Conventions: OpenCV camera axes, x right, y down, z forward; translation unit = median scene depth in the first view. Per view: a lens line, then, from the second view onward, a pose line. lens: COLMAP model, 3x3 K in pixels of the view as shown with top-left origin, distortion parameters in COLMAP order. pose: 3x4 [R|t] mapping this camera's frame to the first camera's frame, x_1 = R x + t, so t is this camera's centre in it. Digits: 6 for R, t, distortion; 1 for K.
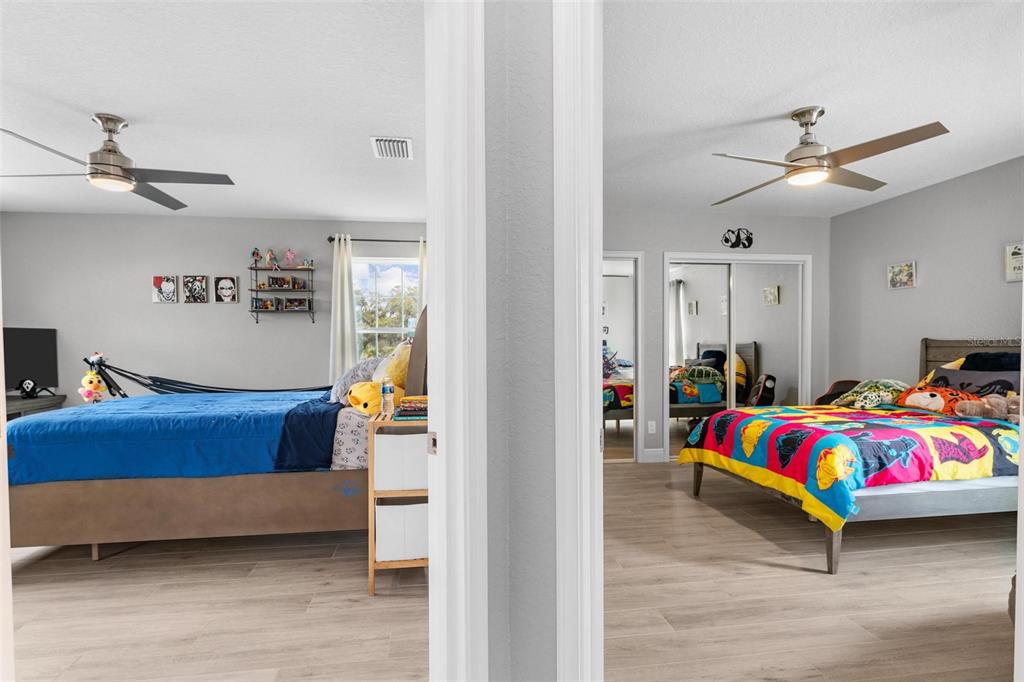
lens RADIAL K [[528.4, 0, 523.4], [0, 528.4, 357.0], [0, 0, 1]] dist [-0.006800, -0.001119]
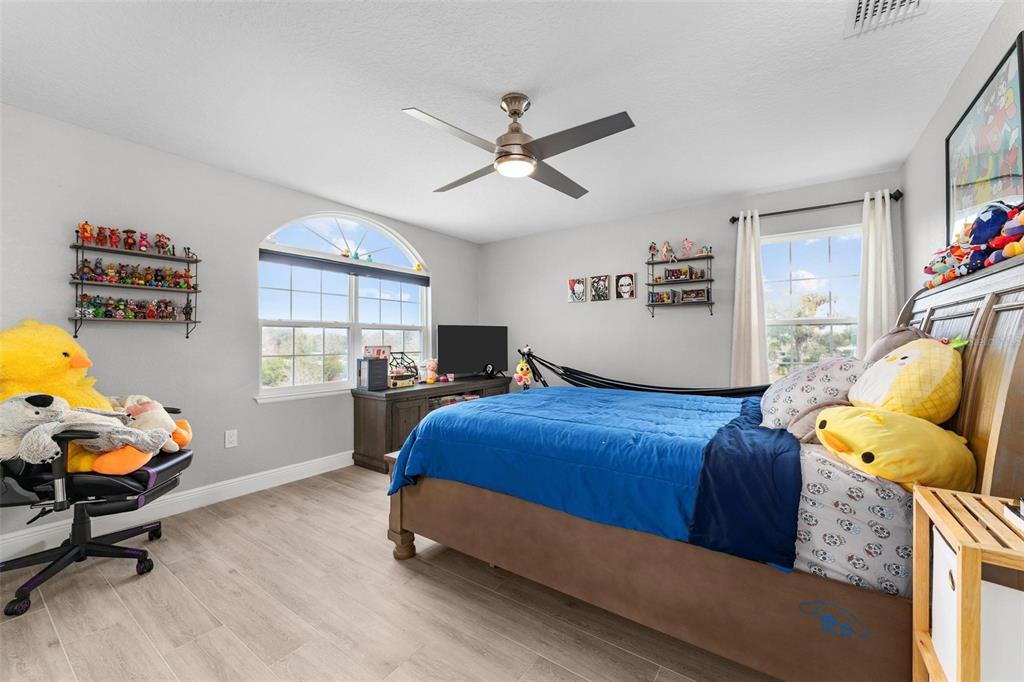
lens RADIAL K [[404.9, 0, 512.0], [0, 404.9, 338.9], [0, 0, 1]] dist [0.001170, -0.000025]
pose [[0.705107, 0.002135, -0.709098, -0.172425], [-0.020736, 0.999630, -0.017609, -0.005259], [0.708798, 0.027120, 0.704890, 0.313887]]
